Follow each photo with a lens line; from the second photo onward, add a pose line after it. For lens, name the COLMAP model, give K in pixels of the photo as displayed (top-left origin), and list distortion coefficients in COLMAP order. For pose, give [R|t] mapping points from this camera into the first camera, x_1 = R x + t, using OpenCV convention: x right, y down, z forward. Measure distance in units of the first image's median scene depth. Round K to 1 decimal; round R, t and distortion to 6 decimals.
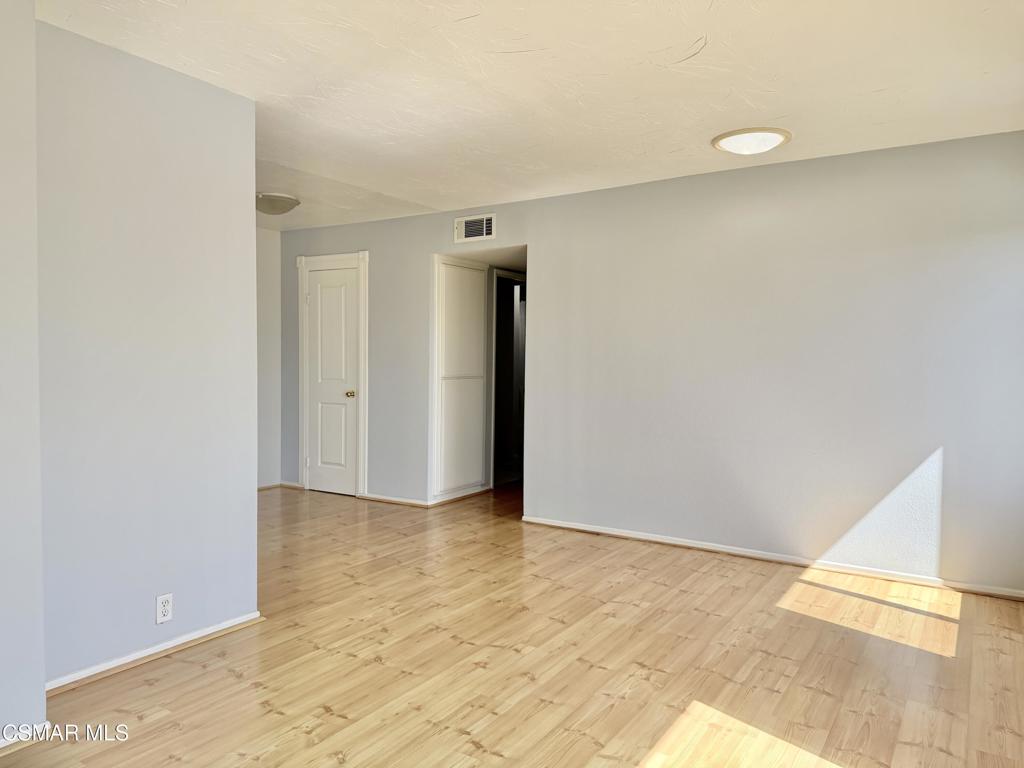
lens RADIAL K [[727.3, 0, 500.0], [0, 727.3, 386.2], [0, 0, 1]] dist [0.082175, -0.078662]
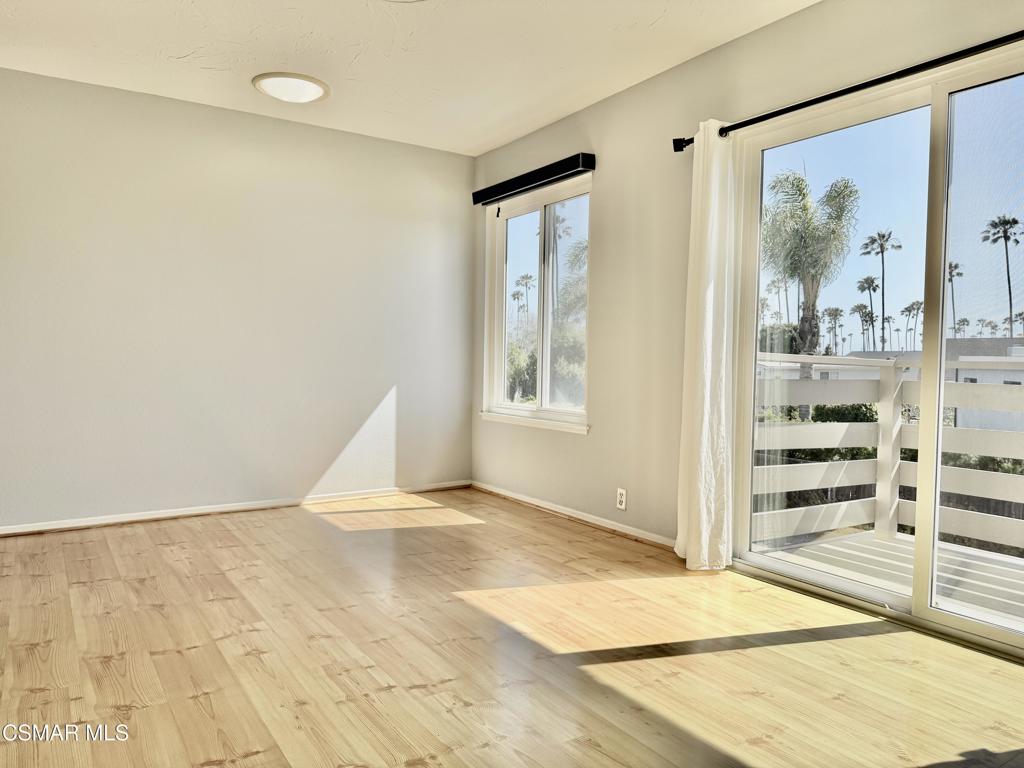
lens RADIAL K [[727.3, 0, 500.0], [0, 727.3, 386.2], [0, 0, 1]] dist [0.082175, -0.078662]
pose [[0.408334, -0.036187, 0.912115, -0.572194], [0.031962, 0.999168, 0.025333, 0.069915], [-0.912273, 0.018808, 0.409151, 0.379563]]
